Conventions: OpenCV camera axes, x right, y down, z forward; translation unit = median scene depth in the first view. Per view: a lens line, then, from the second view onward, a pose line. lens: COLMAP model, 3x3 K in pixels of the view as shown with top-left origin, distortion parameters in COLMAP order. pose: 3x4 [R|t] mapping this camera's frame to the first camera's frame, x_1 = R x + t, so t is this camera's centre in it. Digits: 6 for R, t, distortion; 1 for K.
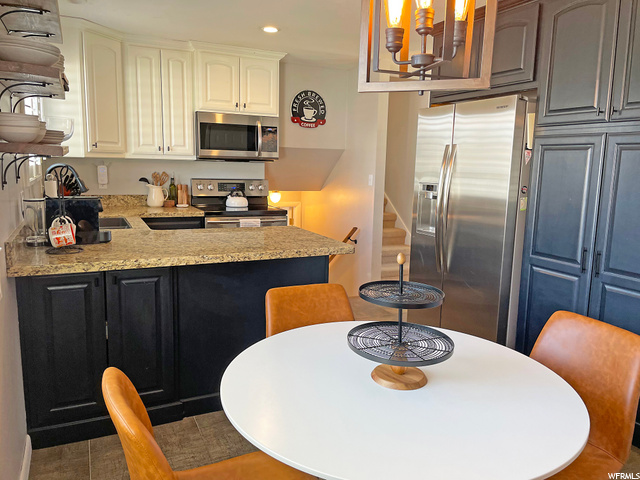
lens RADIAL K [[487.6, 0, 321.2], [0, 487.6, 239.2], [0, 0, 1]] dist [0.038853, -0.041453]
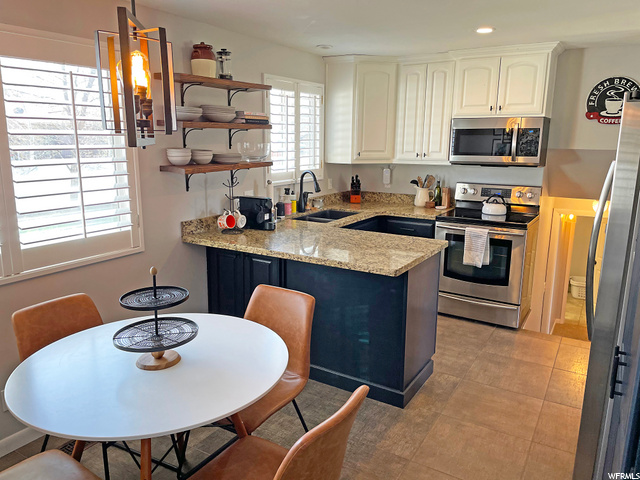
lens RADIAL K [[487.6, 0, 319.6], [0, 487.6, 239.8], [0, 0, 1]] dist [0.038853, -0.041453]
pose [[0.546570, 0.148902, -0.824069, 0.468726], [-0.122931, 0.987670, 0.096928, -0.071915], [0.828341, 0.048325, 0.558136, 0.197822]]
